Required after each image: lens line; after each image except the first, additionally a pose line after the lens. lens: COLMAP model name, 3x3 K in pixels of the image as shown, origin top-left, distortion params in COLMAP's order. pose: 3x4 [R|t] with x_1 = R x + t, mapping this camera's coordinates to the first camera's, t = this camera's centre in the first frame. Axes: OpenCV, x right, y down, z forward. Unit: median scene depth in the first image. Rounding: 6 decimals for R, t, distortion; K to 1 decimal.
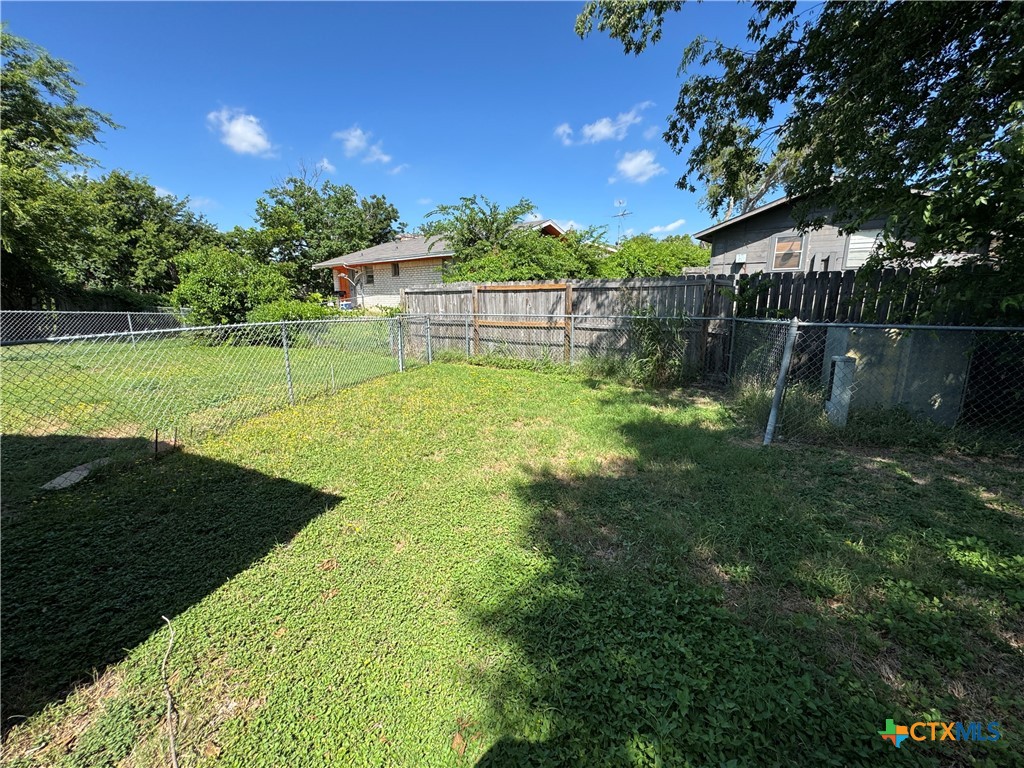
lens RADIAL K [[411.7, 0, 509.7], [0, 411.7, 384.1], [0, 0, 1]] dist [-0.002105, 0.000248]
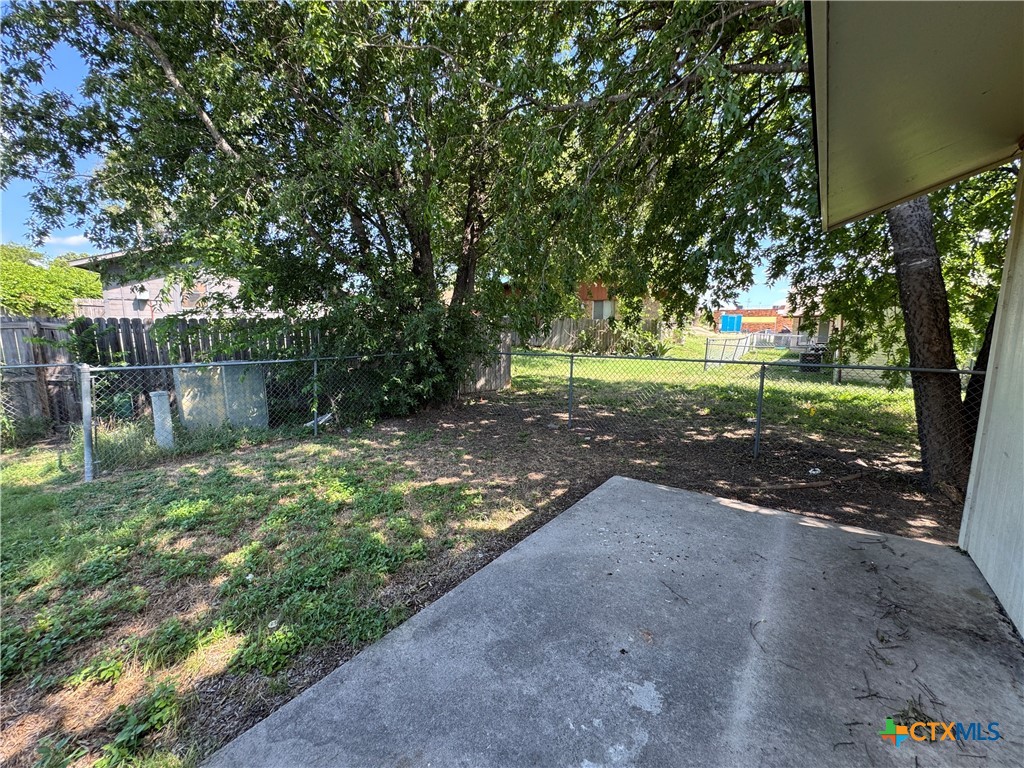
lens RADIAL K [[411.7, 0, 509.7], [0, 411.7, 384.1], [0, 0, 1]] dist [-0.002105, 0.000248]
pose [[0.417472, -0.116680, 0.901168, 0.036835], [0.185923, 0.981709, 0.040978, 0.014381], [-0.889466, 0.150440, 0.431529, -0.123050]]
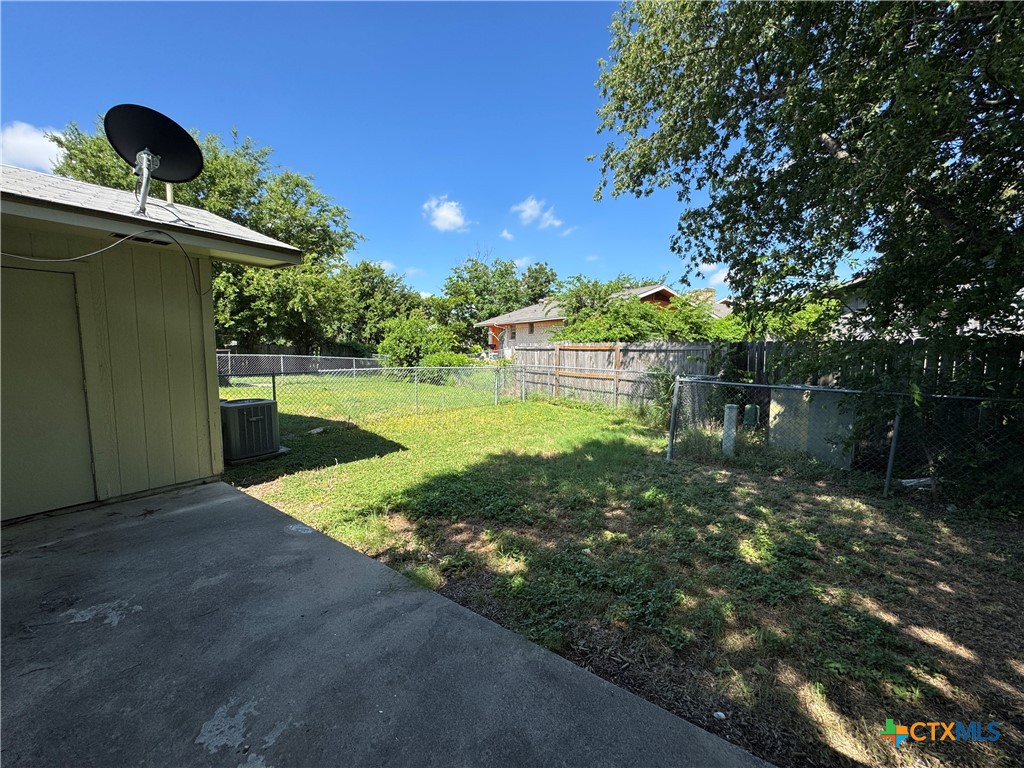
lens RADIAL K [[411.7, 0, 509.7], [0, 411.7, 384.1], [0, 0, 1]] dist [-0.002105, 0.000248]
pose [[0.923321, 0.049573, -0.380817, 0.166785], [-0.095125, 0.990253, -0.101732, 0.021028], [0.372062, 0.130156, 0.919037, -0.157357]]
